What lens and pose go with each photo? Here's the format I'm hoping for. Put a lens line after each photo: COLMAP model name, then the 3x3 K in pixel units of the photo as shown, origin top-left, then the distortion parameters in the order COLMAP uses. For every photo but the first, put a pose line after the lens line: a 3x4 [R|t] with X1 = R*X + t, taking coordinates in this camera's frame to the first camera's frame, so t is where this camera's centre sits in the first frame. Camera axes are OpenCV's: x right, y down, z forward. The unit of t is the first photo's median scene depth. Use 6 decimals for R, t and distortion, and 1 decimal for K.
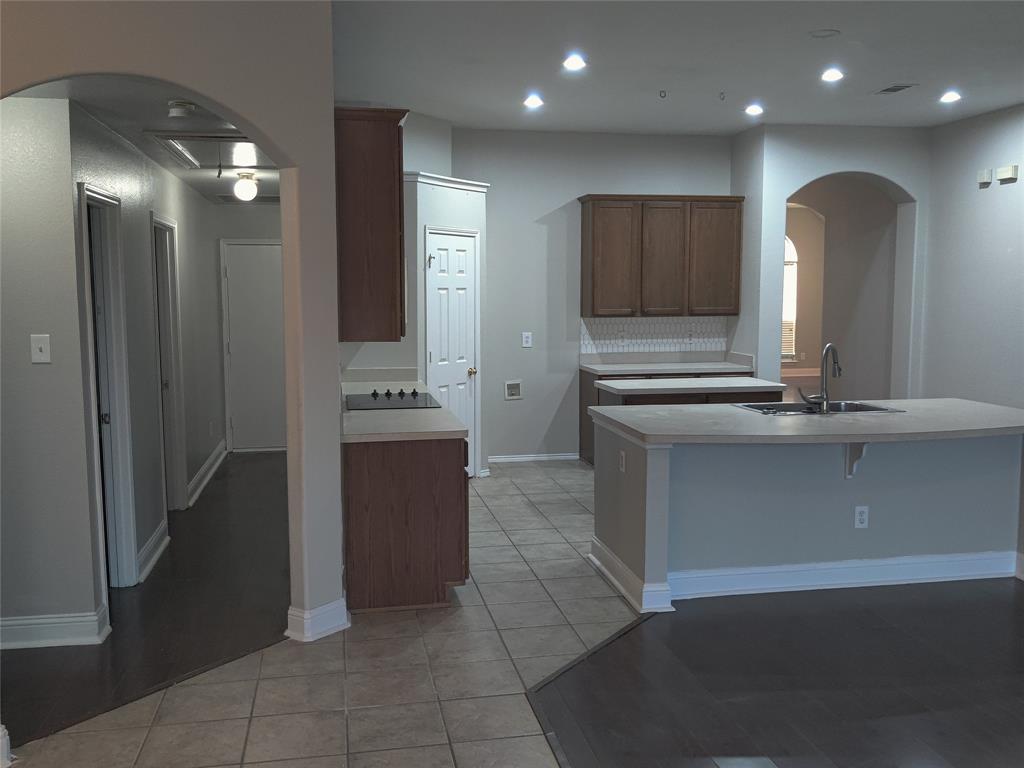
lens RADIAL K [[946.5, 0, 517.8], [0, 946.5, 393.9], [0, 0, 1]] dist [0.004093, 0.000000]
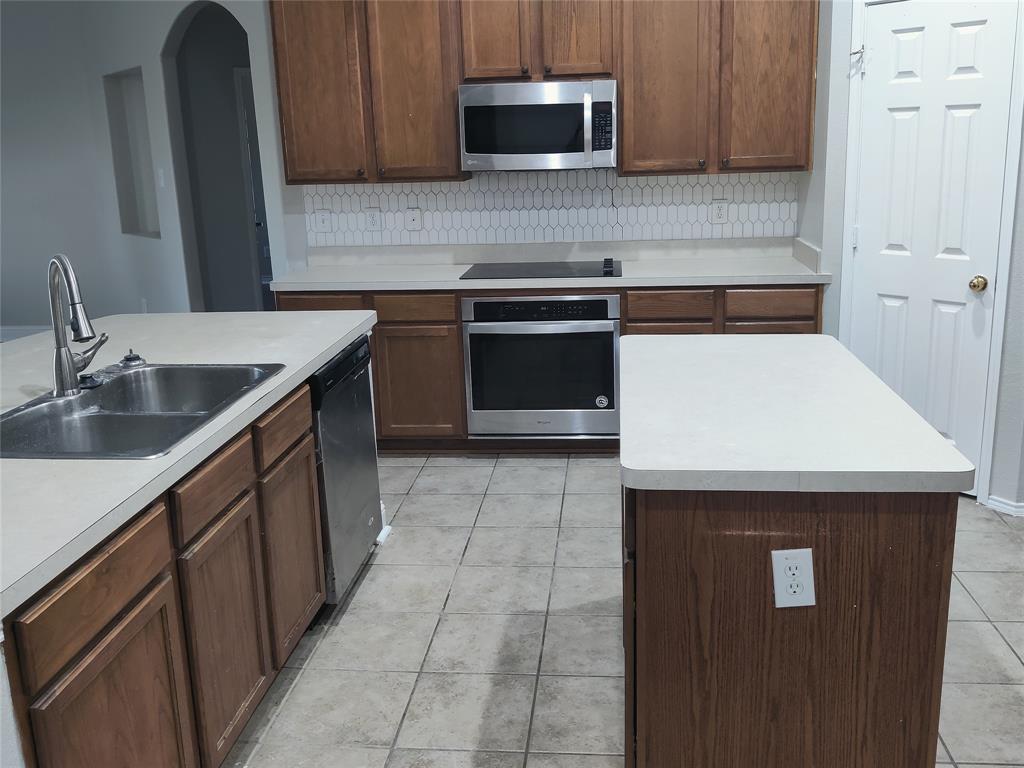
lens RADIAL K [[946.5, 0, 519.3], [0, 946.5, 373.5], [0, 0, 1]] dist [0.004093, 0.000000]
pose [[-0.296326, 0.238102, -0.924931, 0.480182], [-0.076760, 0.959357, 0.271556, -0.093590], [0.951997, 0.151467, -0.266006, 0.923250]]
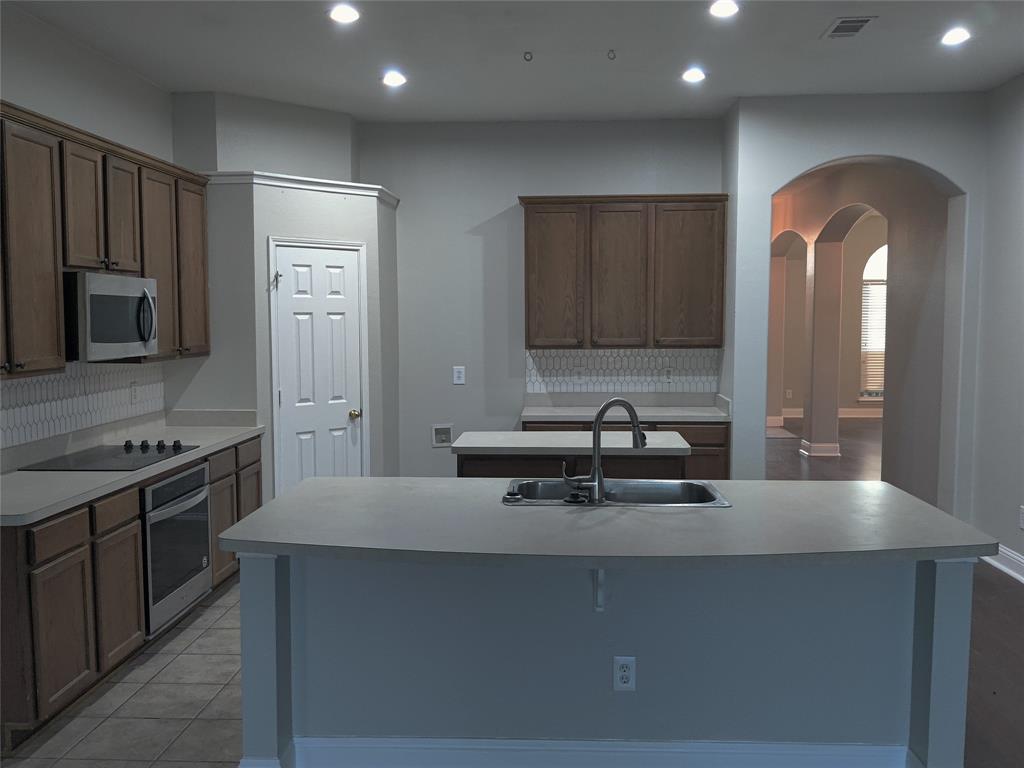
lens RADIAL K [[946.5, 0, 535.8], [0, 946.5, 397.6], [0, 0, 1]] dist [0.004093, 0.000000]
pose [[0.973263, 0.019231, -0.228888, 0.294639], [-0.023839, 0.999565, -0.017383, -0.028067], [0.228454, 0.022375, 0.973298, 0.239846]]
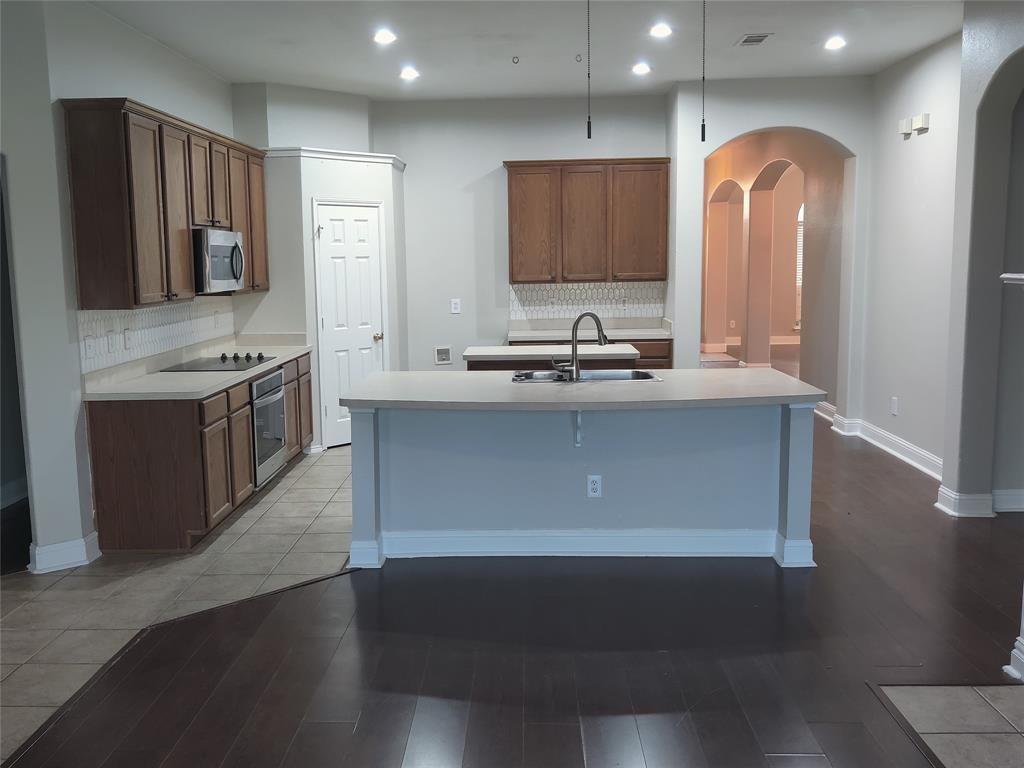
lens RADIAL K [[946.5, 0, 503.6], [0, 946.5, 390.6], [0, 0, 1]] dist [0.004093, 0.000000]
pose [[0.975393, 0.017718, -0.219760, 0.320422], [-0.010286, 0.999337, 0.034916, -0.002447], [0.220233, -0.031796, 0.974929, 0.011984]]
